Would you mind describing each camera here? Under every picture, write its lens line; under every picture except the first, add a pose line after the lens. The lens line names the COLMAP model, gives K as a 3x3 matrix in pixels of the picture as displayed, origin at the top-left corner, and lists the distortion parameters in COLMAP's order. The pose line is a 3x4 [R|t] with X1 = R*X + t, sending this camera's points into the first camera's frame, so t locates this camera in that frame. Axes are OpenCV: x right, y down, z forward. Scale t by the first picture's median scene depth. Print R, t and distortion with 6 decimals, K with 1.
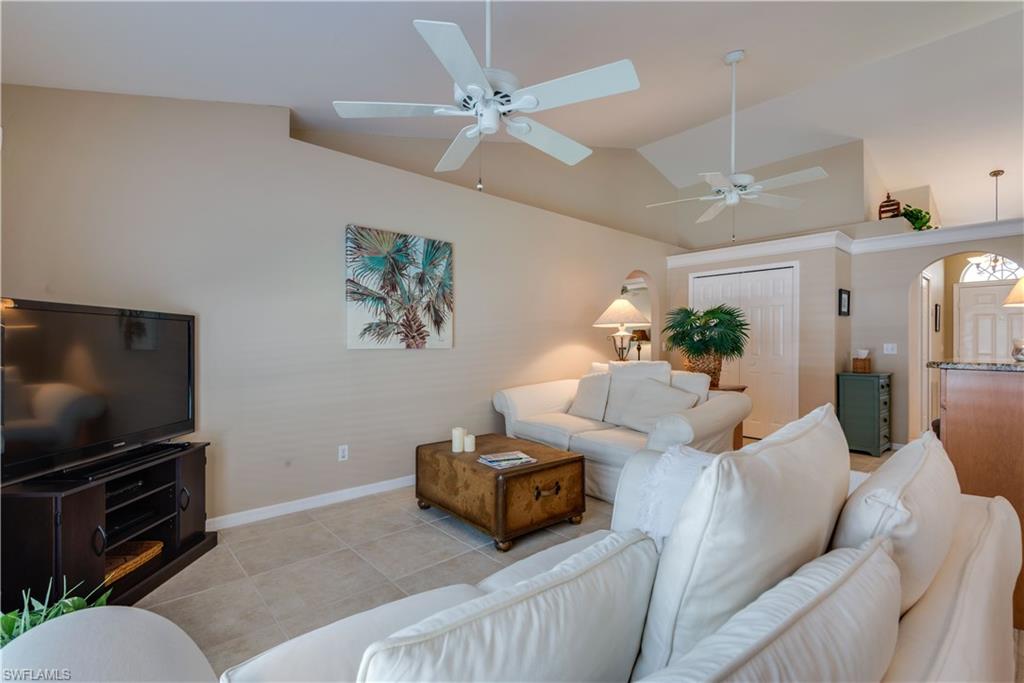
lens RADIAL K [[460.3, 0, 512.9], [0, 460.3, 343.7], [0, 0, 1]] dist [0.018196, -0.012193]
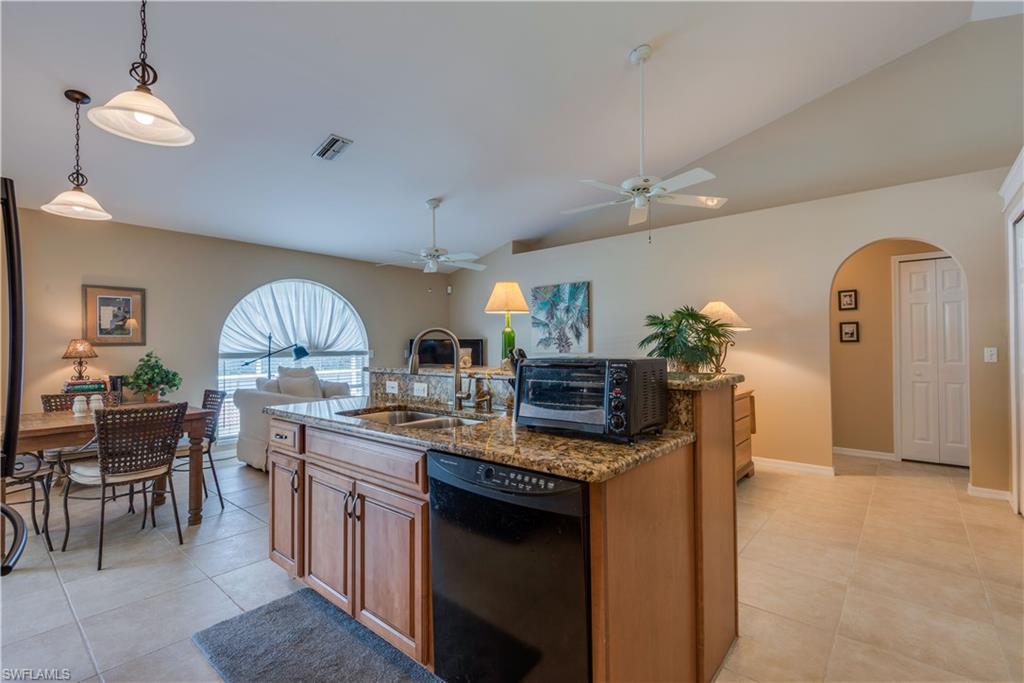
lens RADIAL K [[460.3, 0, 516.3], [0, 460.3, 343.0], [0, 0, 1]] dist [0.018196, -0.012193]
pose [[0.152015, -0.010959, -0.988317, 1.334564], [0.011011, 0.999895, -0.009394, -0.010239], [0.988317, -0.009455, 0.152120, 0.566703]]
